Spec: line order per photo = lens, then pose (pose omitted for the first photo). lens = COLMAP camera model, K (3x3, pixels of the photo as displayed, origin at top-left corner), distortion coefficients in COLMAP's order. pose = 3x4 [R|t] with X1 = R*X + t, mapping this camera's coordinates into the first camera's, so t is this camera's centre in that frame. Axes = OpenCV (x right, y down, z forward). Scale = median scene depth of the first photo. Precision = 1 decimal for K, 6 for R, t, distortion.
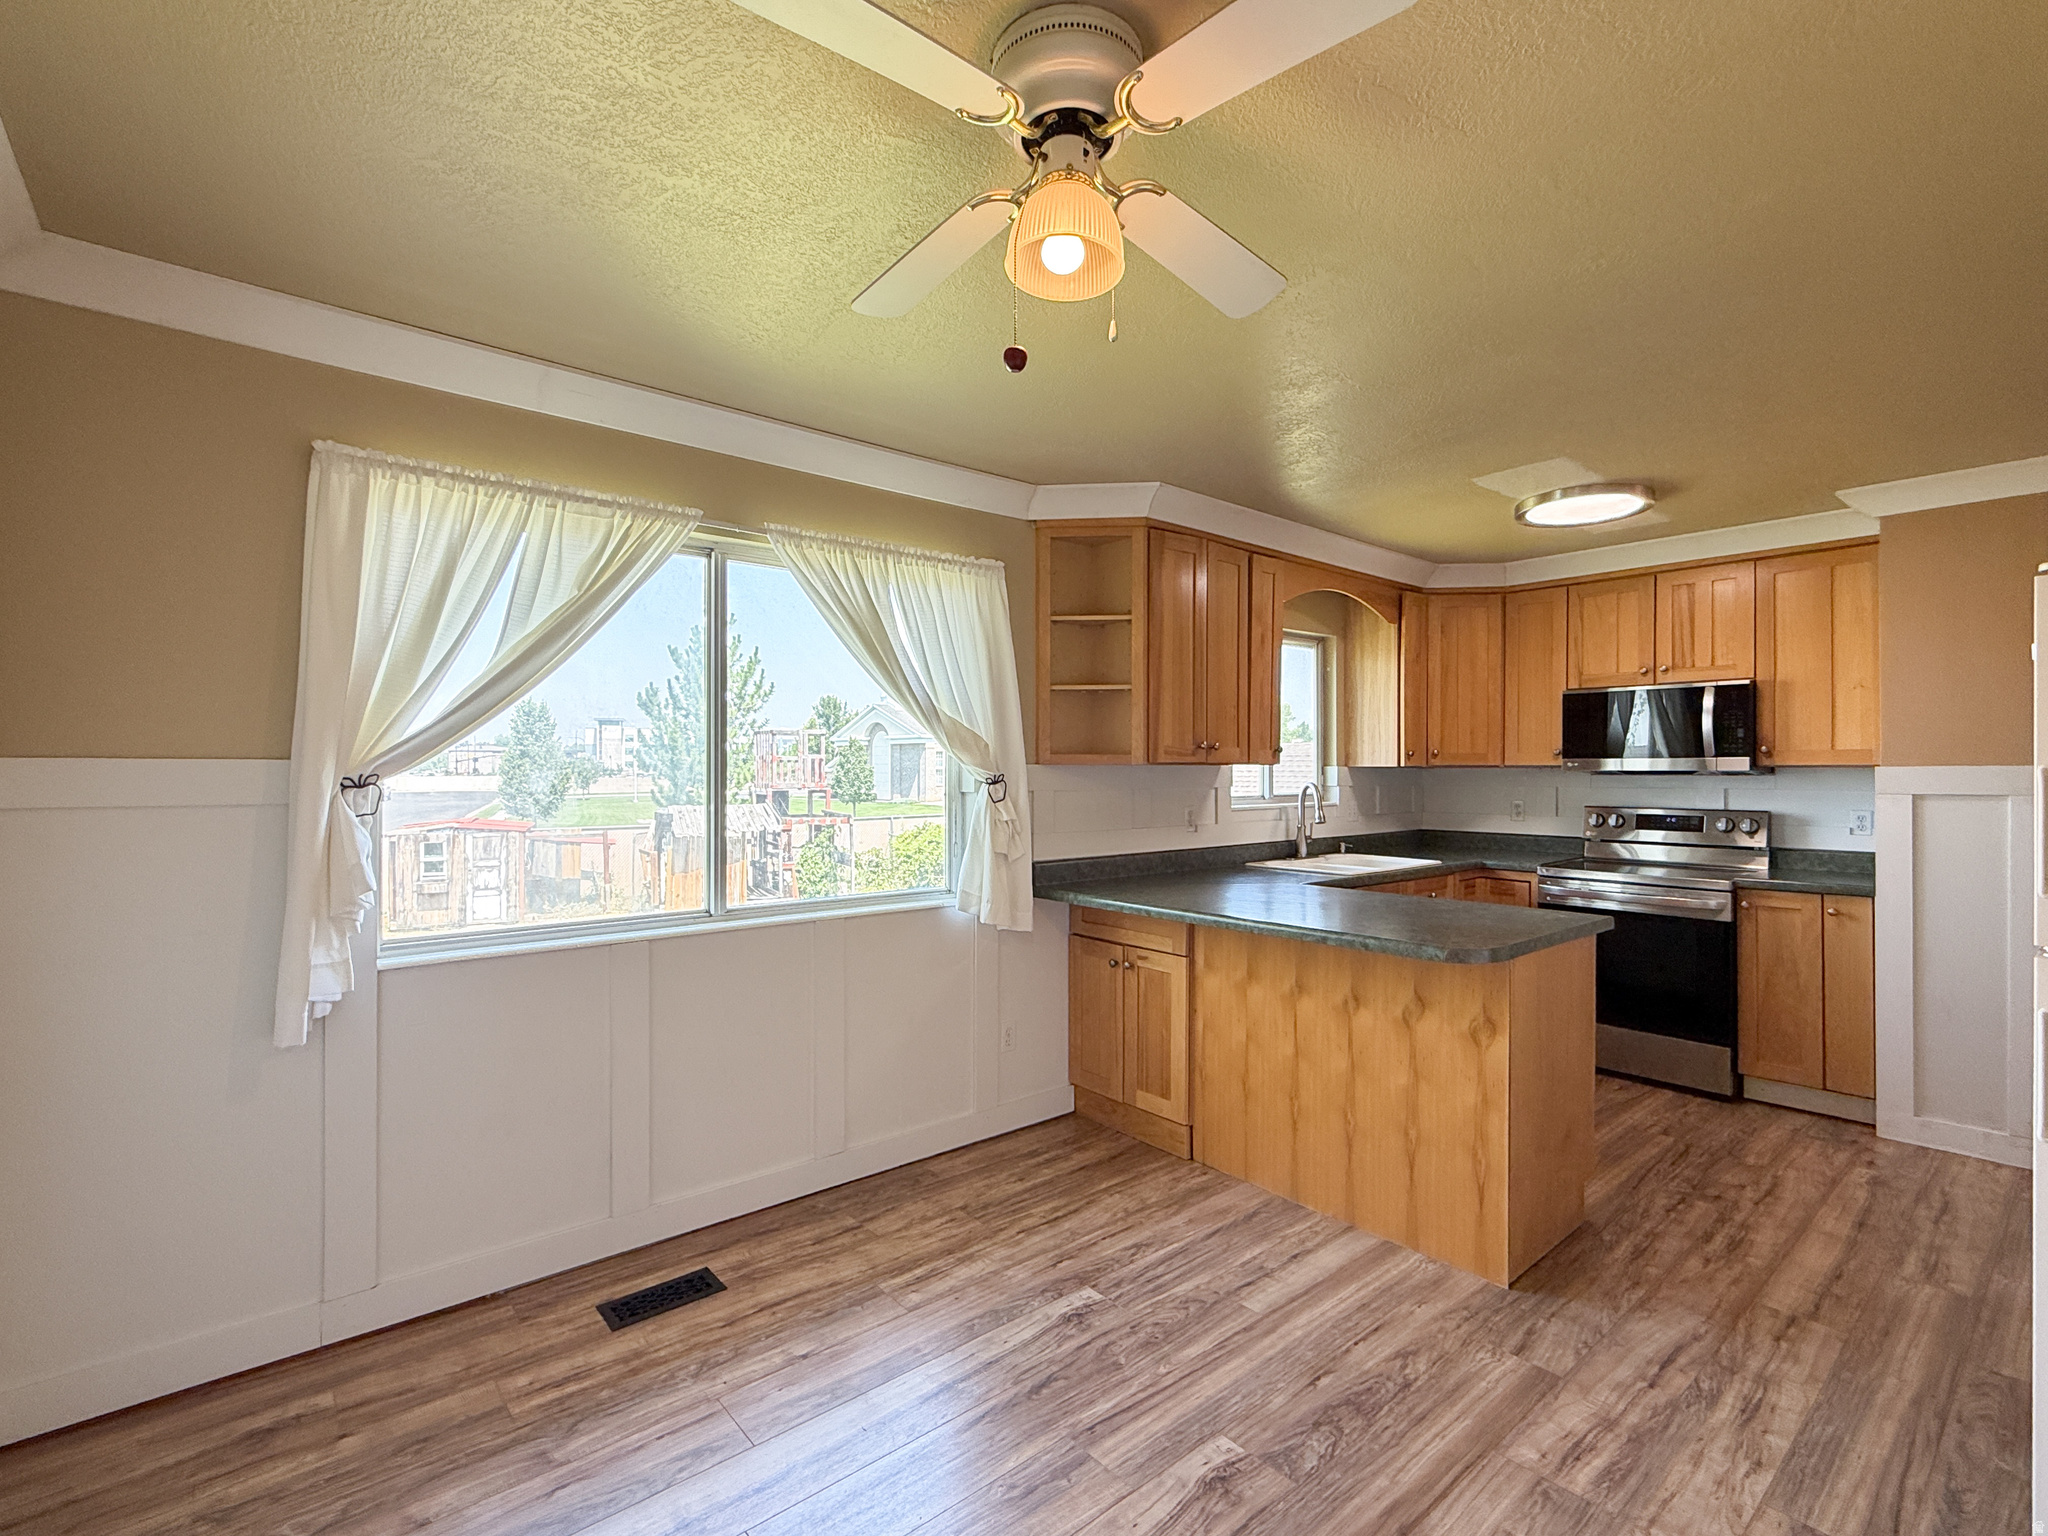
lens RADIAL K [[954.7, 0, 1033.7], [0, 954.7, 762.6], [0, 0, 1]] dist [-0.000651, -0.000775]
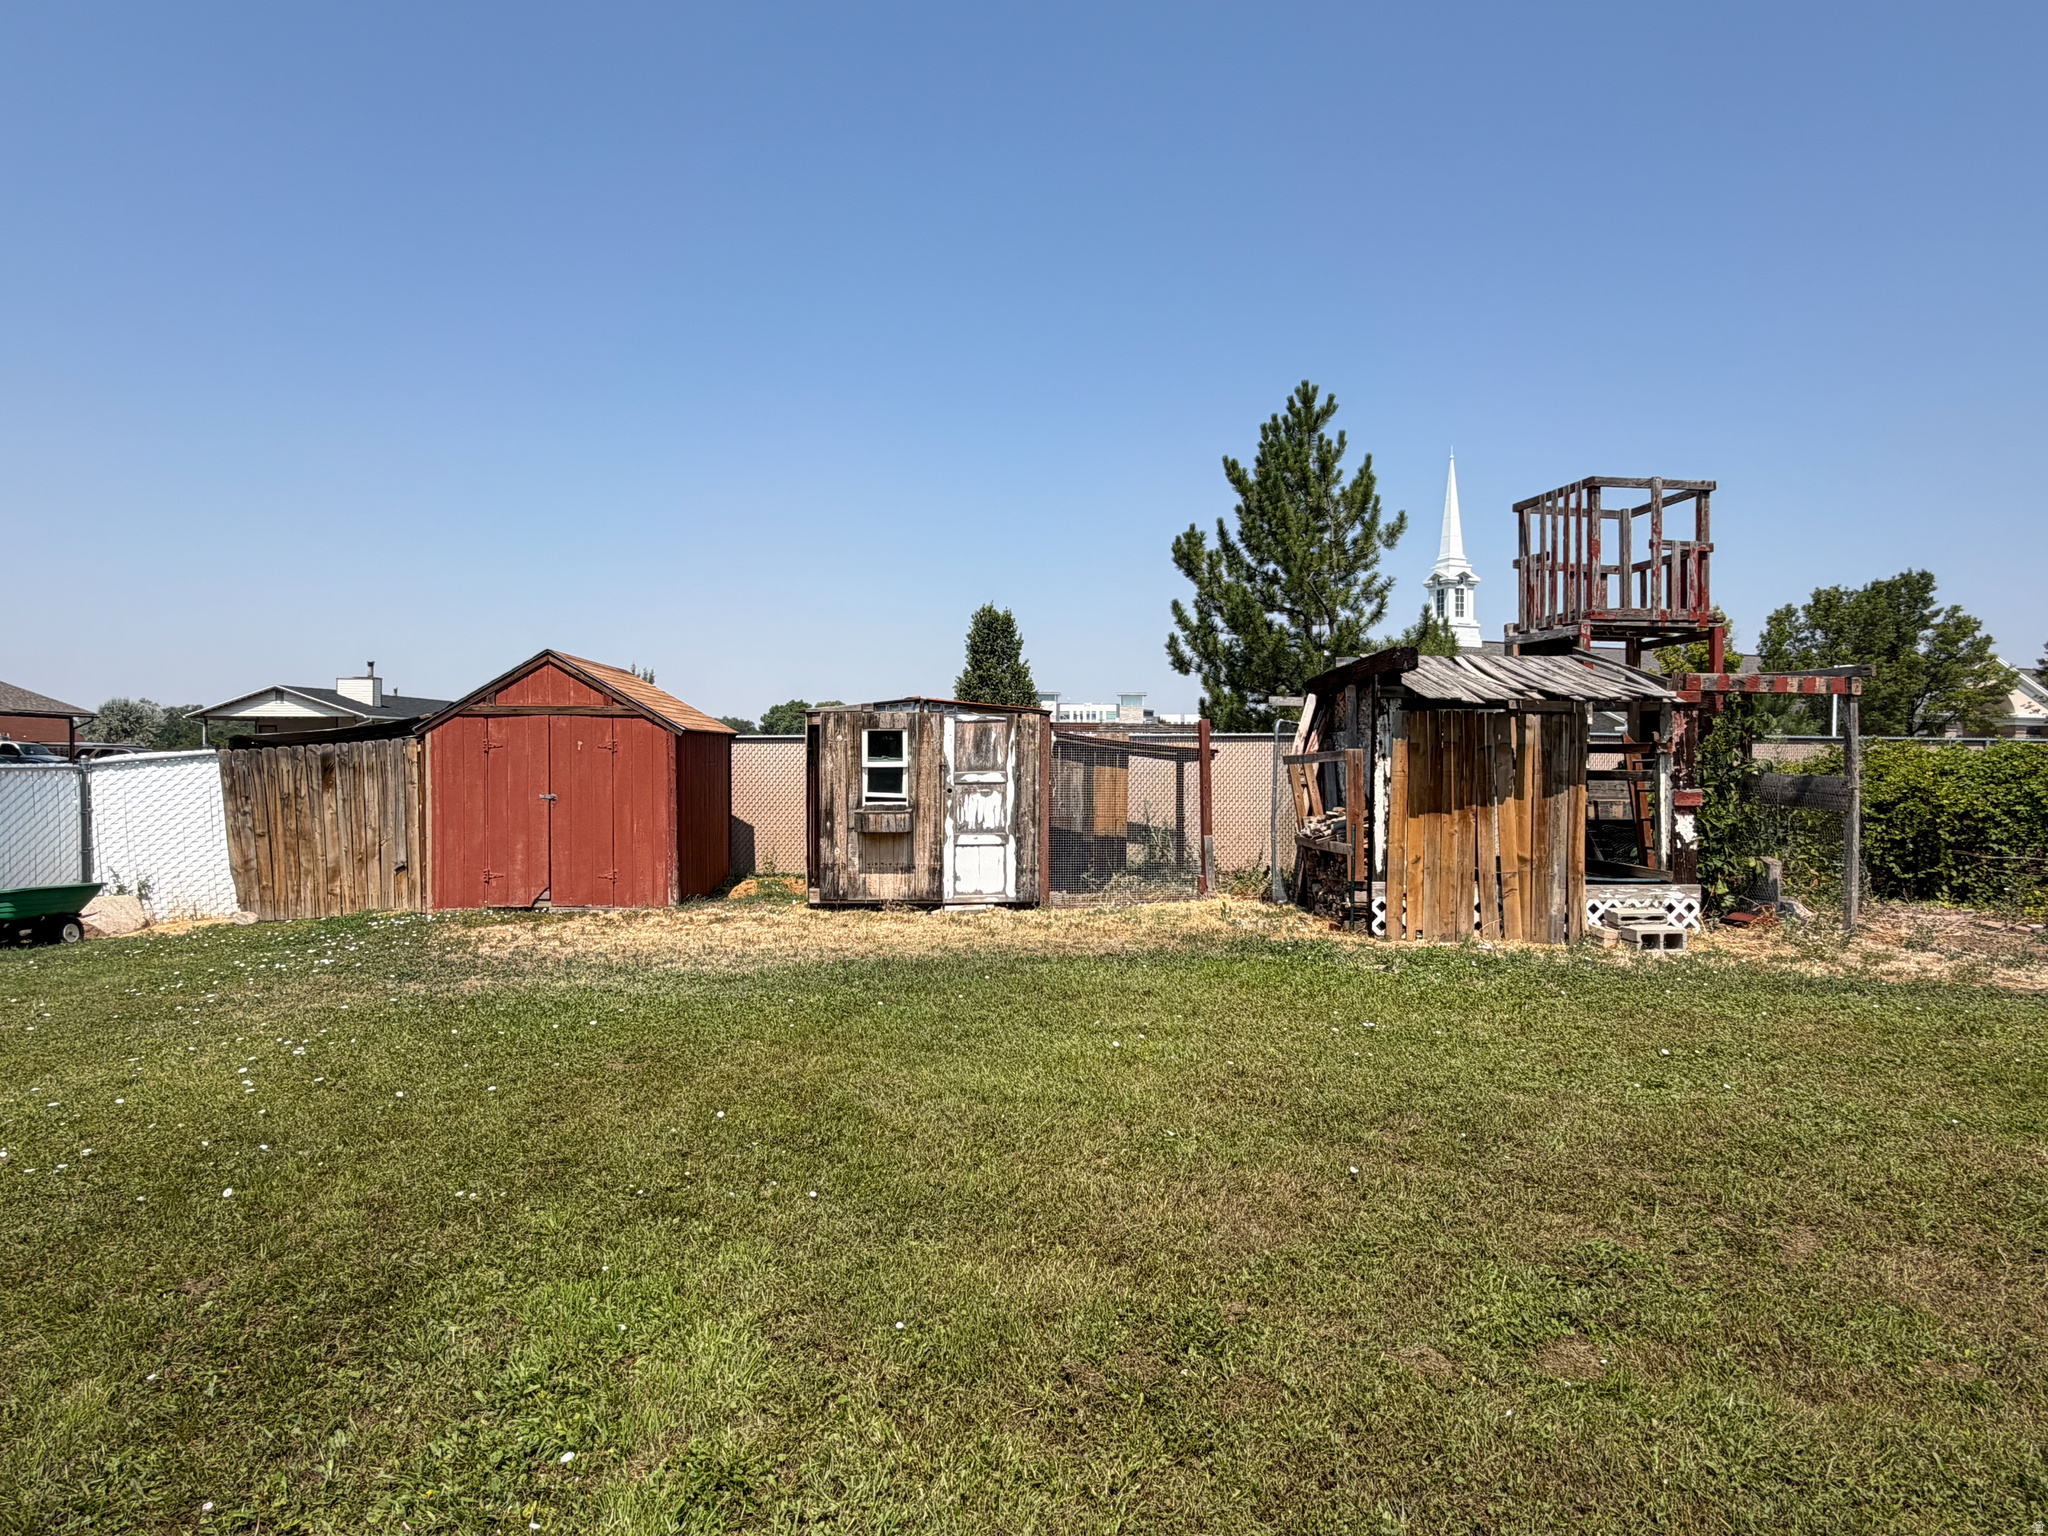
lens RADIAL K [[1139.3, 0, 1028.0], [0, 1139.3, 770.8], [0, 0, 1]] dist [-0.003485, 0.001514]
pose [[0.908670, 0.014164, -0.417274, -0.325208], [-0.006295, 0.999776, 0.020228, 0.093962], [0.417467, -0.015754, 0.908556, 0.510271]]
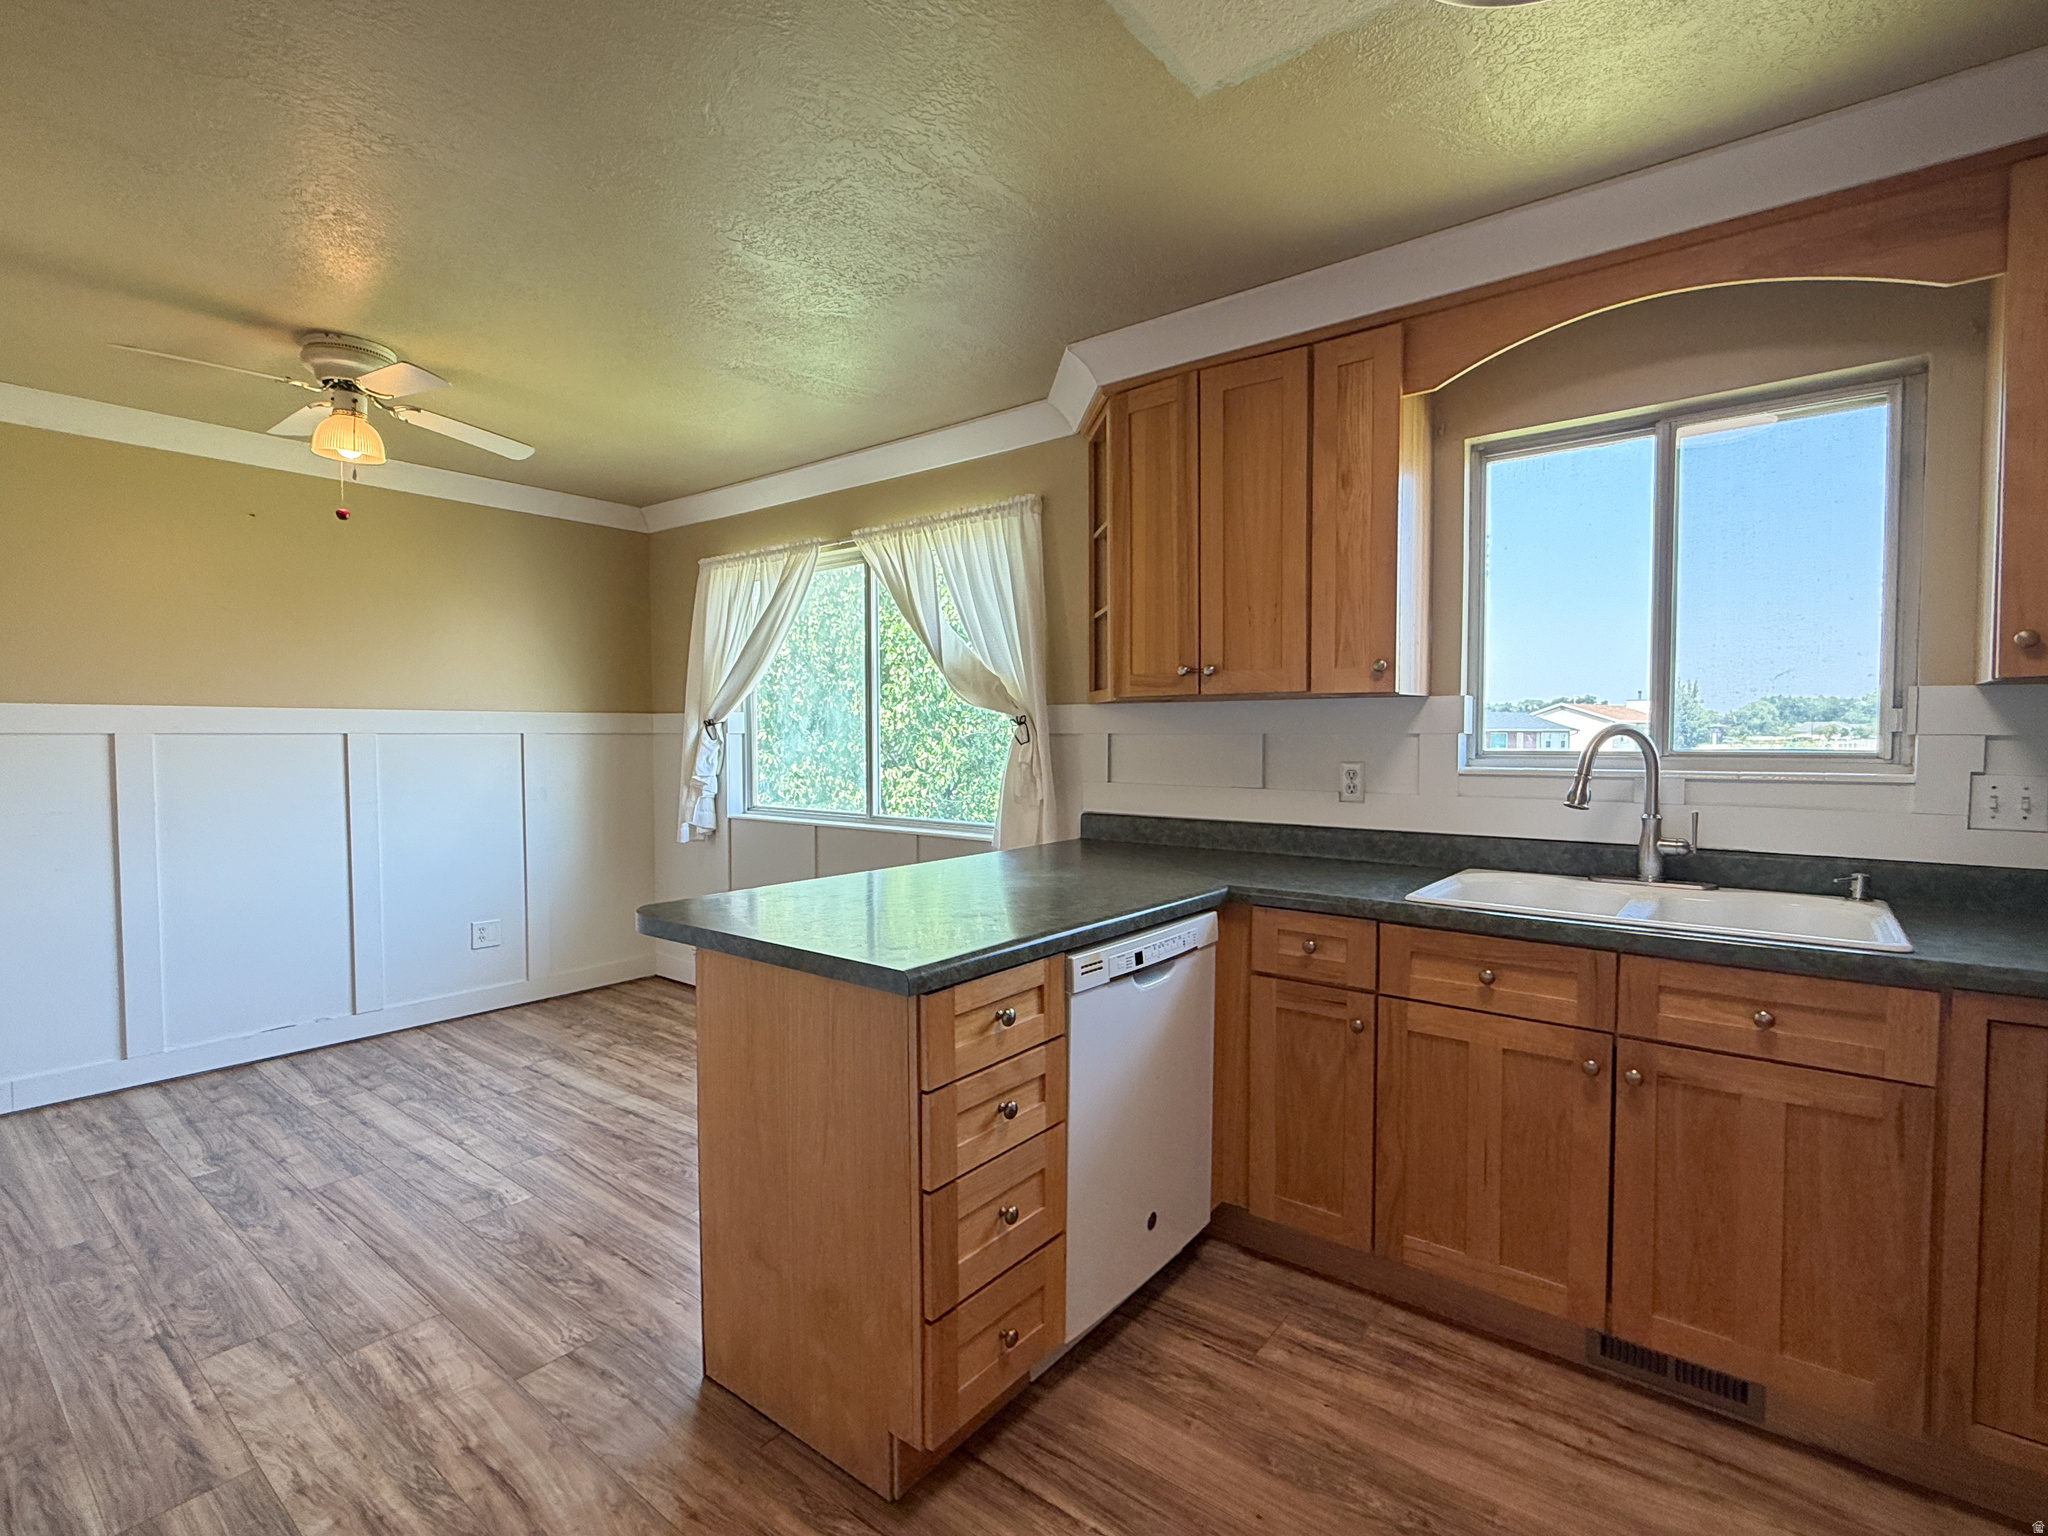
lens RADIAL K [[954.7, 0, 1002.4], [0, 954.7, 767.2], [0, 0, 1]] dist [-0.000651, -0.000775]
pose [[0.190509, 0.037191, -0.980981, 1.434949], [0.010770, 0.999143, 0.039971, 0.039764], [0.981626, -0.018180, 0.189945, 1.236378]]
